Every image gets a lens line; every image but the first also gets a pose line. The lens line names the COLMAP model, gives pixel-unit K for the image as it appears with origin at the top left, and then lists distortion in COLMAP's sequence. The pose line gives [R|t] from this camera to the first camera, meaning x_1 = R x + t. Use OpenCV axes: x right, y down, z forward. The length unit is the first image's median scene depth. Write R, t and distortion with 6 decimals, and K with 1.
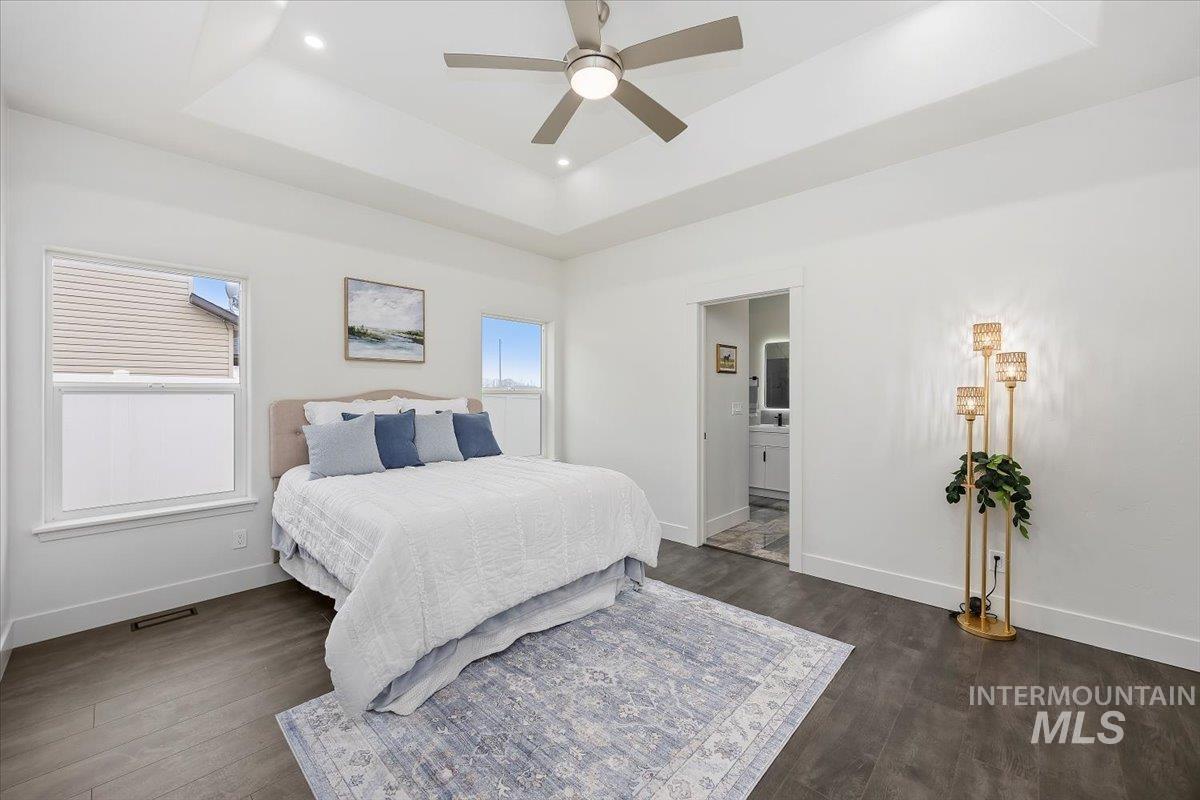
lens RADIAL K [[490.9, 0, 599.4], [0, 490.9, 403.5], [0, 0, 1]] dist [-0.000008, 0.000059]
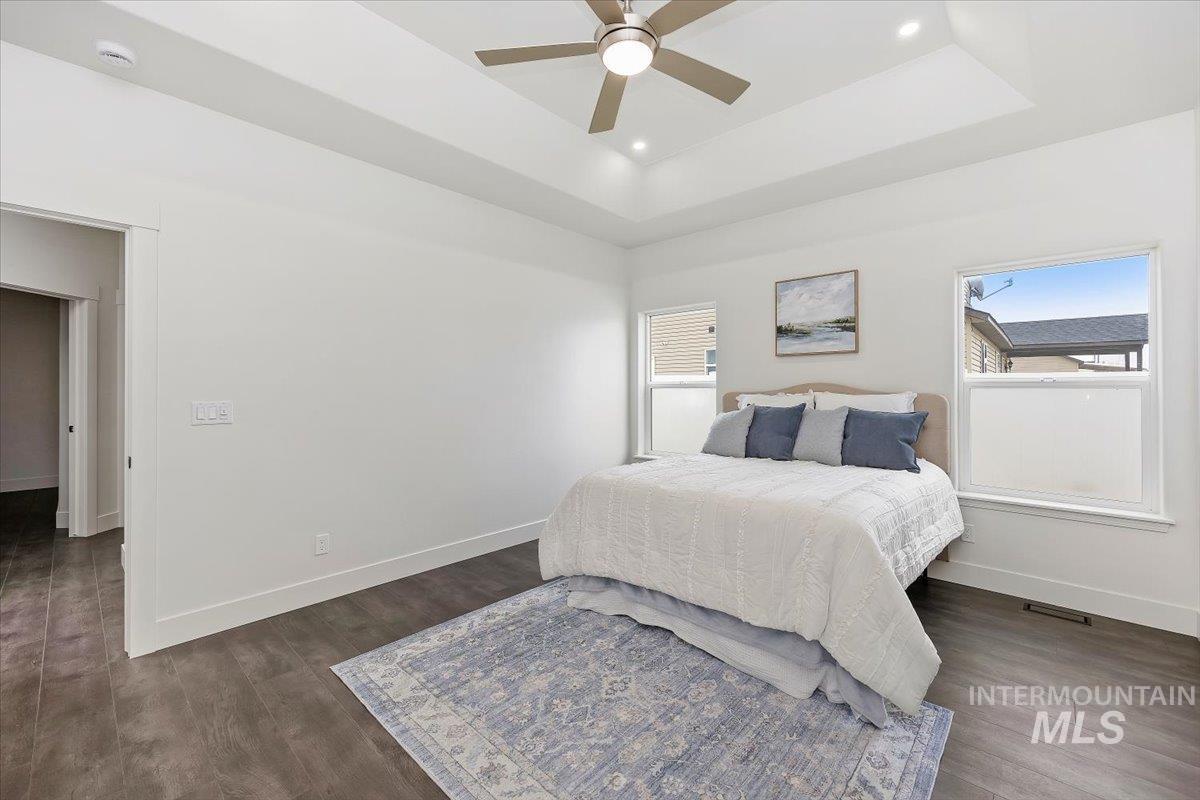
lens RADIAL K [[490.9, 0, 599.4], [0, 490.9, 403.5], [0, 0, 1]] dist [-0.000008, 0.000059]
pose [[-0.018796, 0.035816, -0.999182, 0.744344], [-0.014803, 0.999239, 0.036096, -0.022190], [0.999714, 0.015469, -0.018252, 0.774457]]
